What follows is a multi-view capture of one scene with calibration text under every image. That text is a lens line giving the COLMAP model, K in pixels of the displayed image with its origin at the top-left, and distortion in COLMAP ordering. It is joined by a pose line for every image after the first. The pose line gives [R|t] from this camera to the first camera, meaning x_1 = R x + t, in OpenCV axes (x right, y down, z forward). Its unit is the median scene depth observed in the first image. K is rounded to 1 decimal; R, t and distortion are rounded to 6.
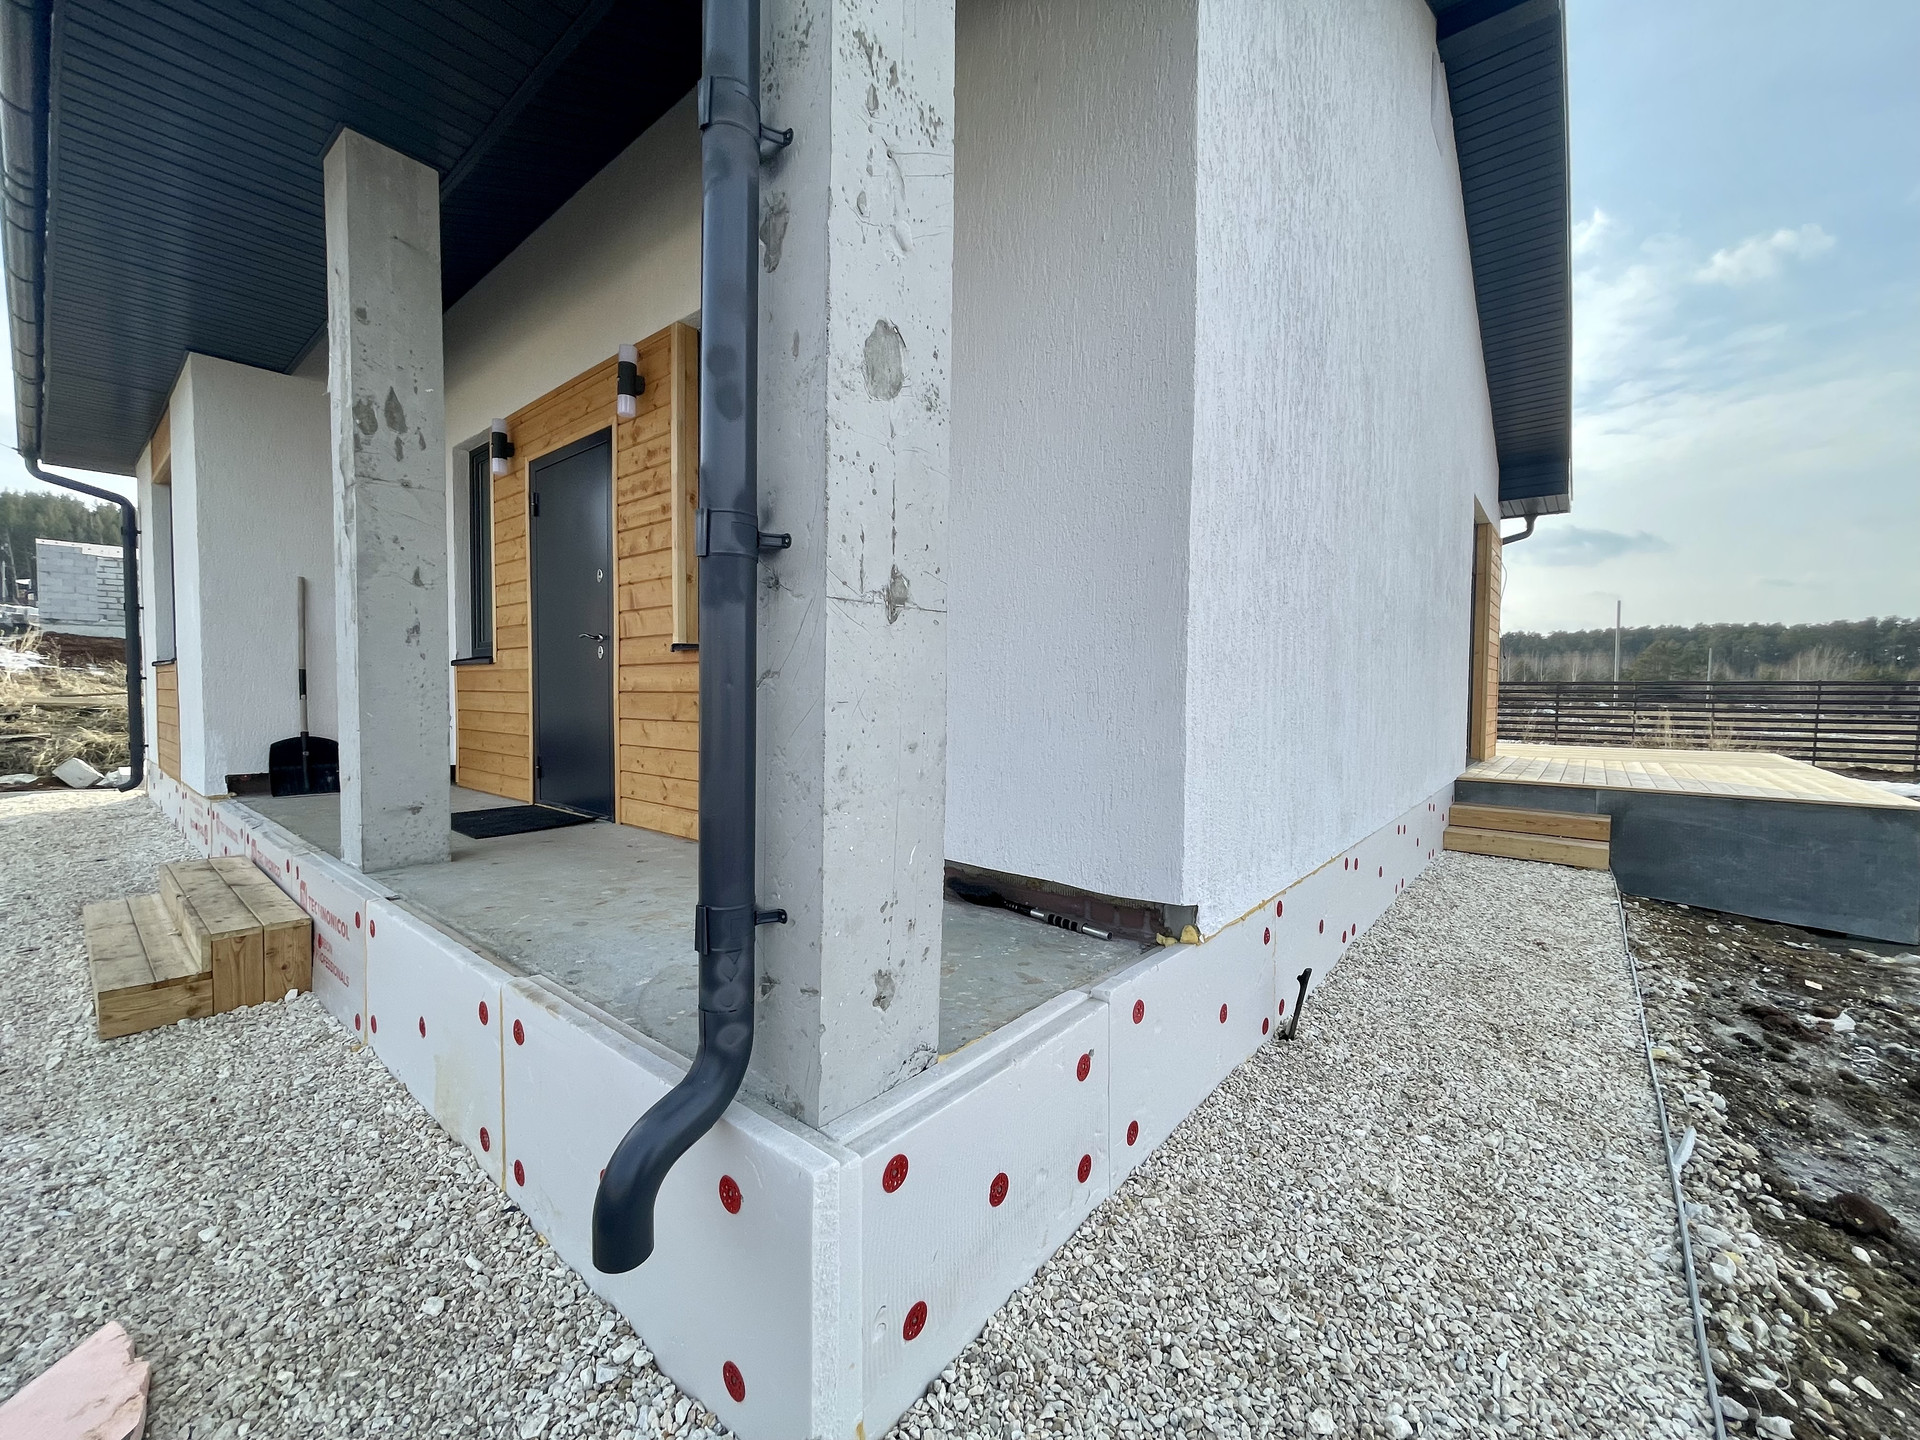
lens RADIAL K [[774.0, 0, 957.7], [0, 774.0, 723.1], [0, 0, 1]] dist [-0.009025, 0.005611]
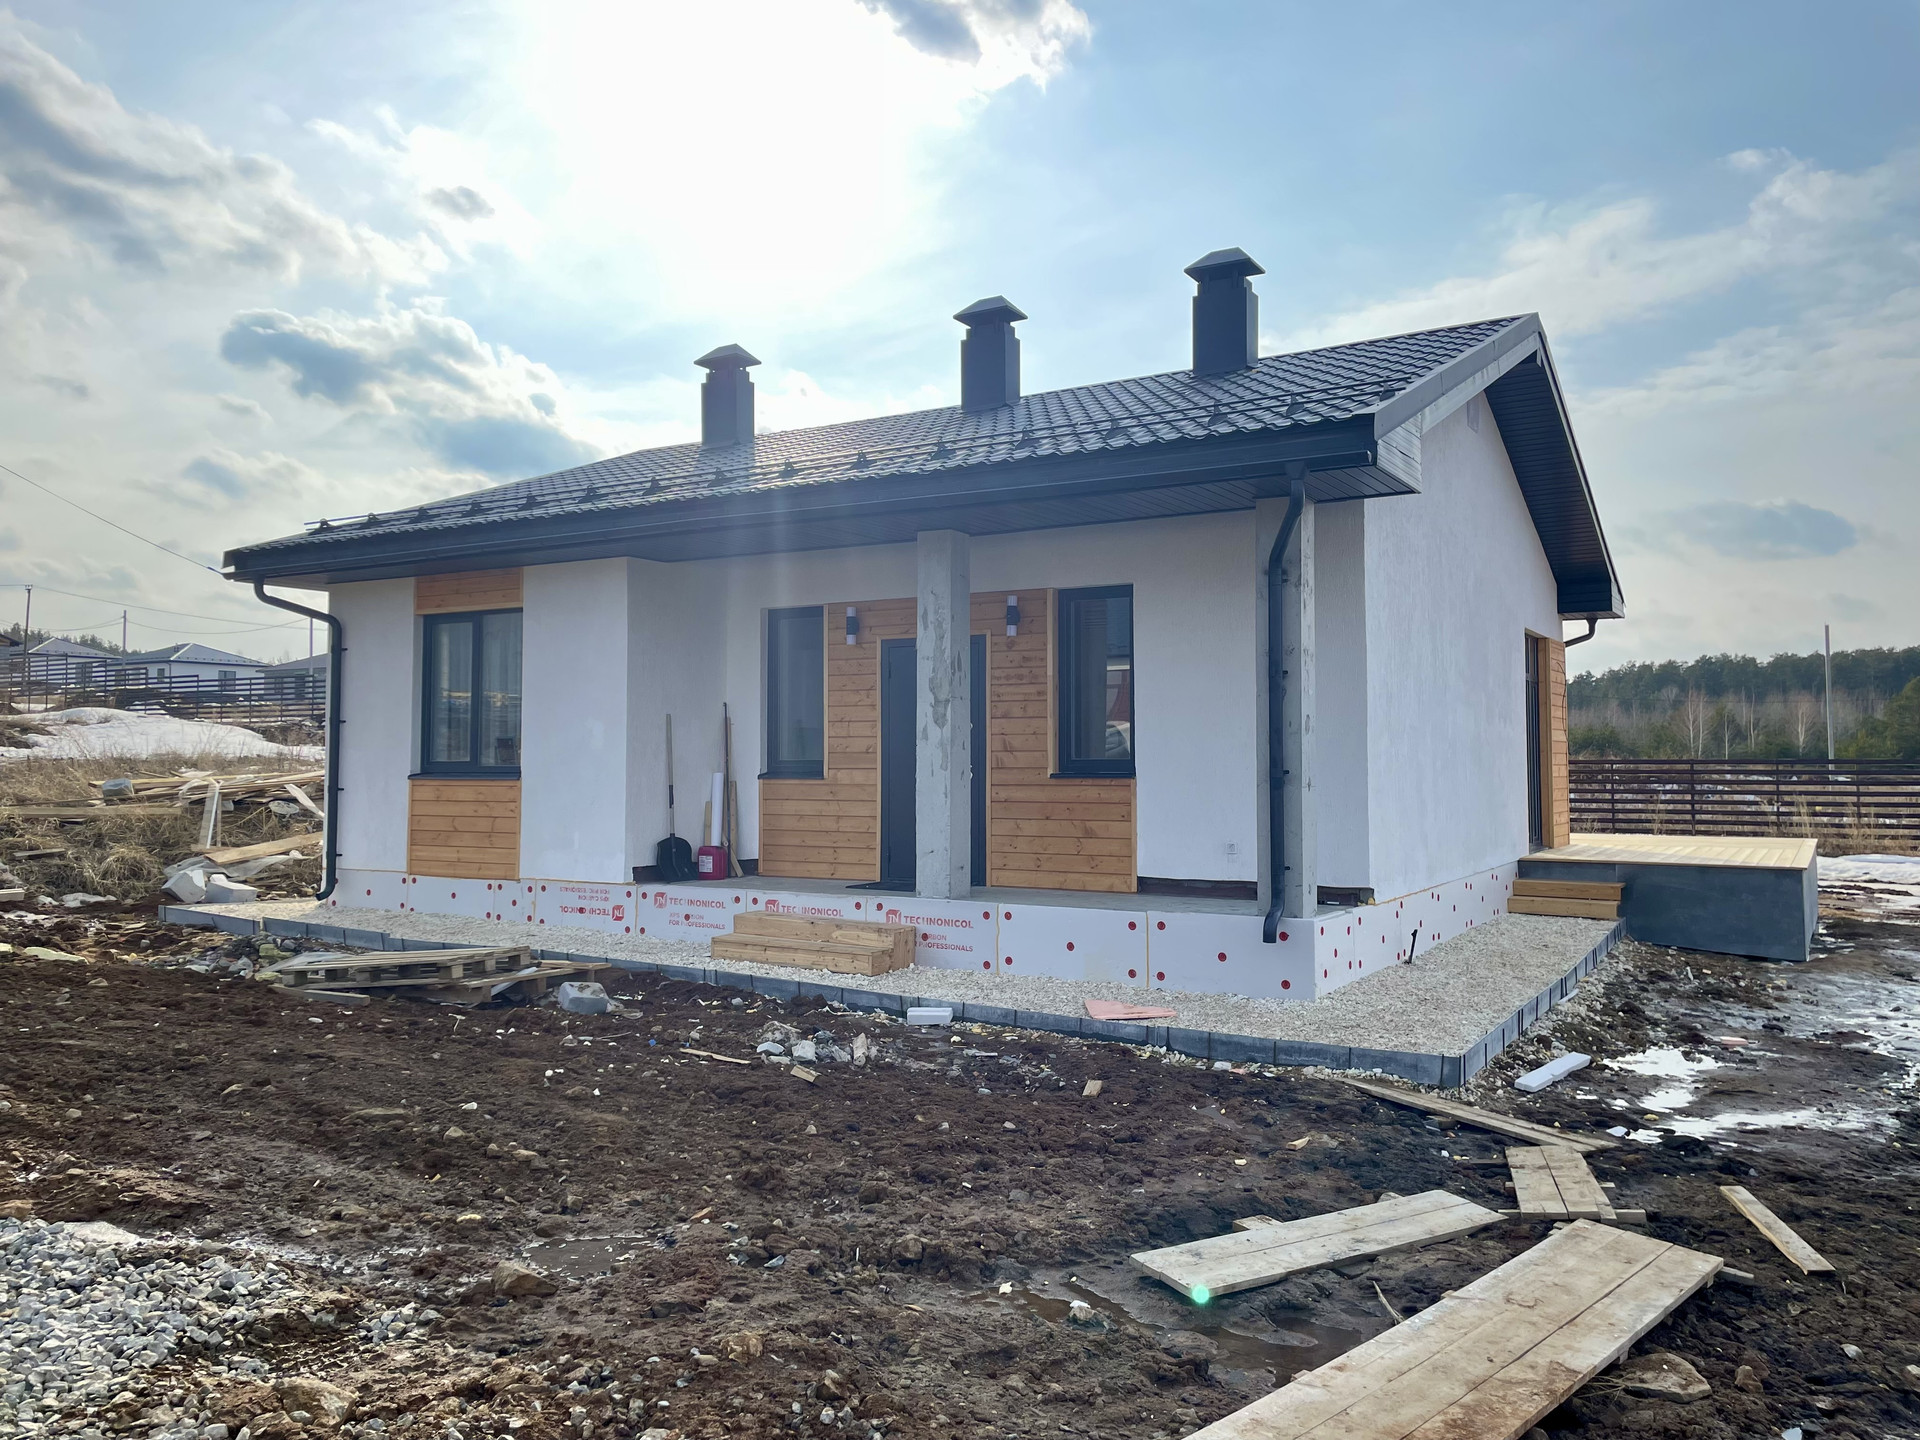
lens RADIAL K [[1460.2, 0, 960.7], [0, 1460.2, 696.8], [0, 0, 1]] dist [0.102121, -0.113289]
pose [[0.988810, -0.002682, 0.149157, -0.770583], [0.015347, 0.996362, -0.083827, -0.003281], [-0.148390, 0.085178, 0.985254, -1.591900]]
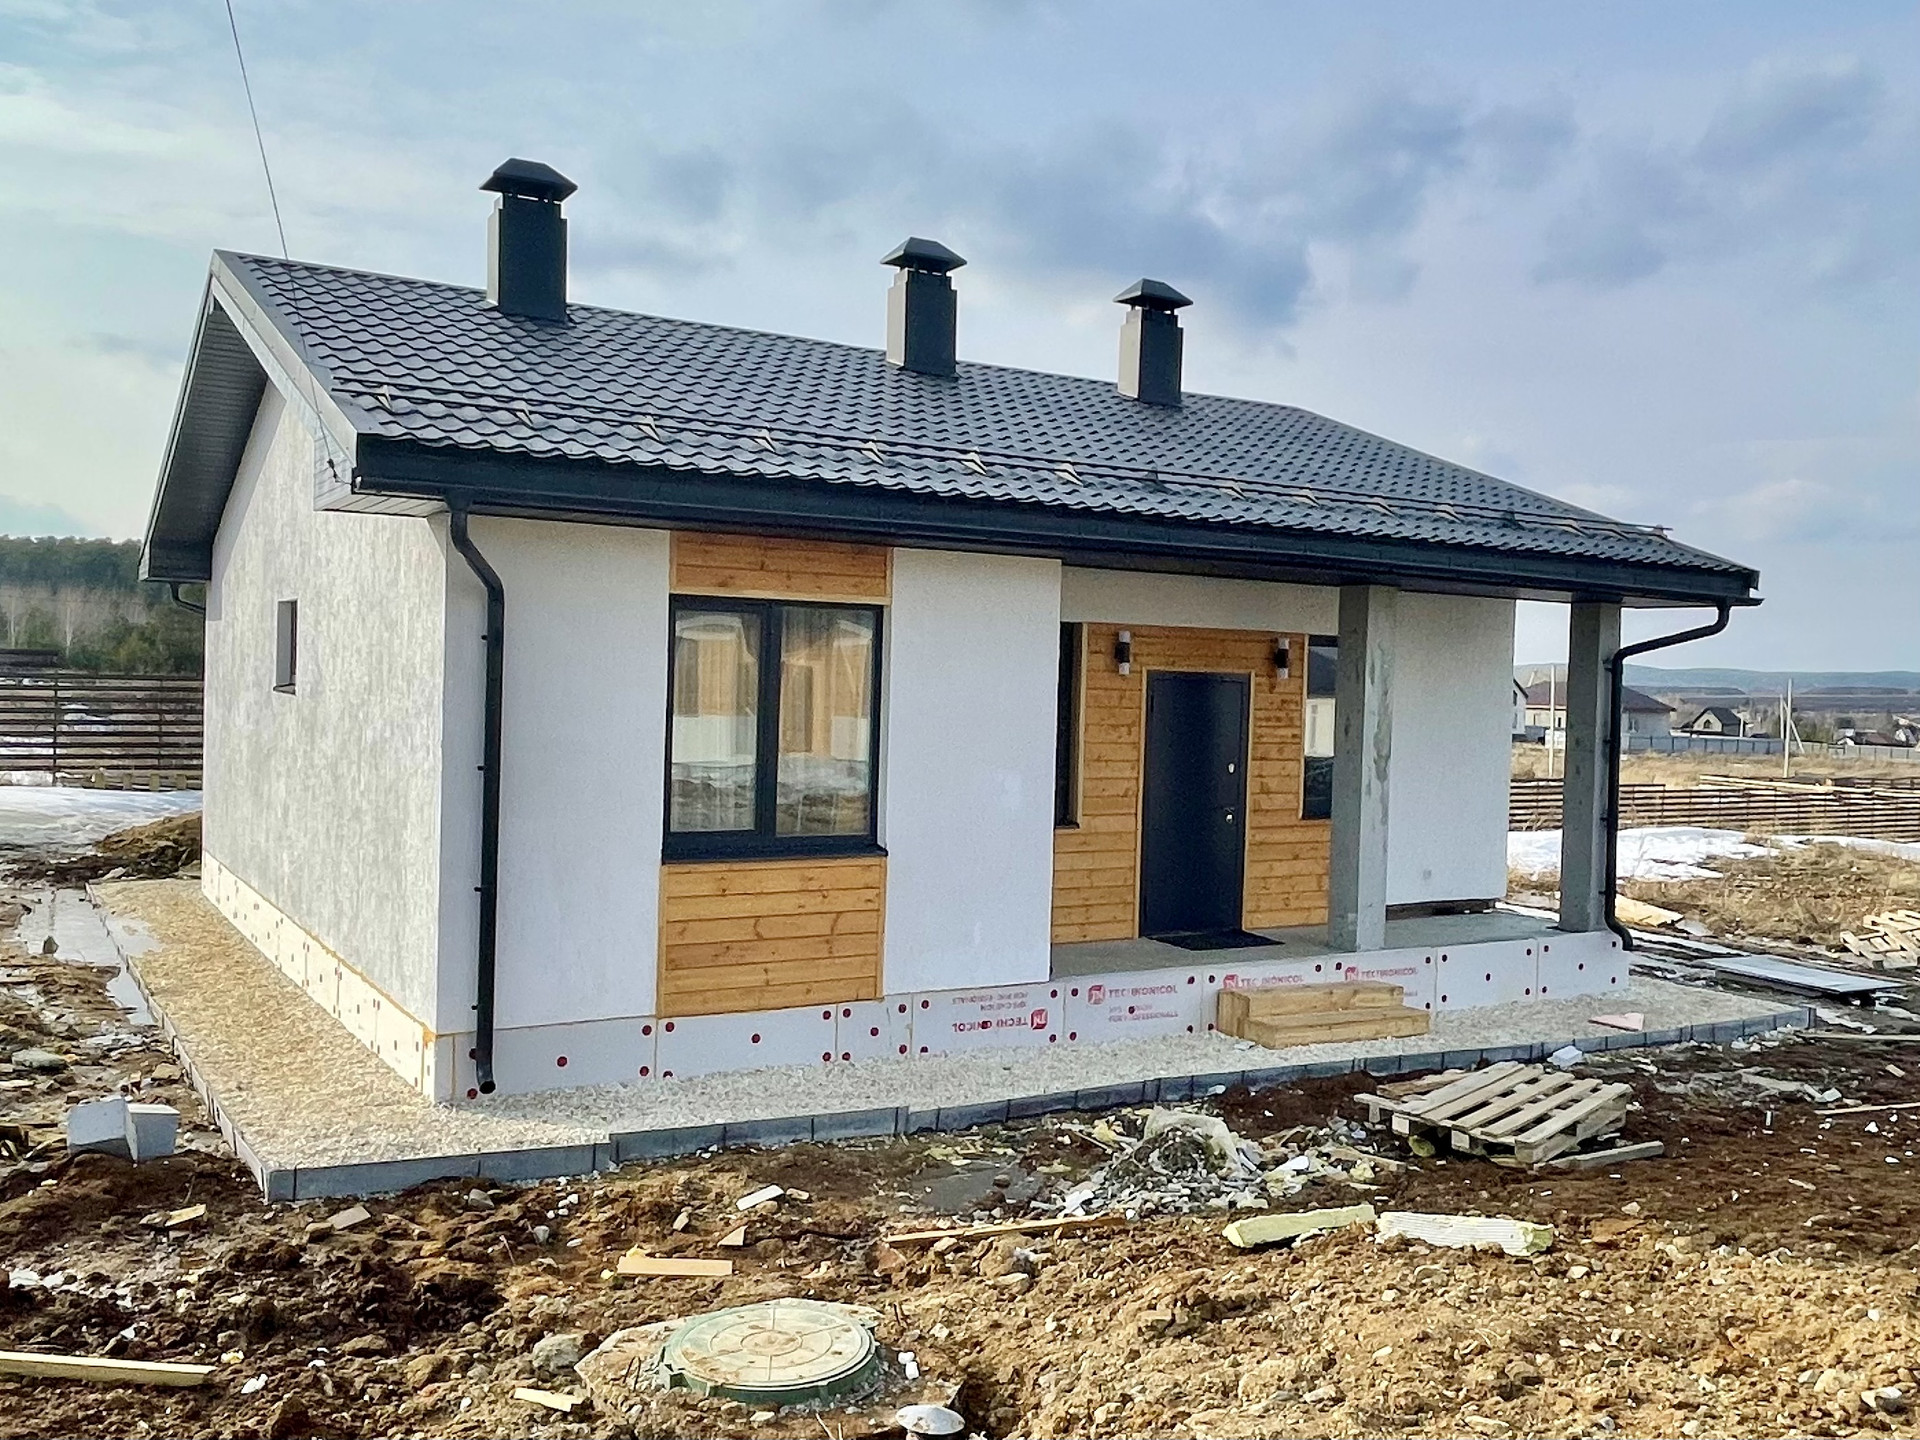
lens RADIAL K [[1674.3, 0, 960.0], [0, 1674.3, 720.0], [0, 0, 1]] dist [0.050320, -0.002625]
pose [[0.315265, -0.024717, 0.948682, -3.116889], [0.013373, 0.999677, 0.021602, -0.303356], [-0.948909, 0.005877, 0.315494, 0.396511]]
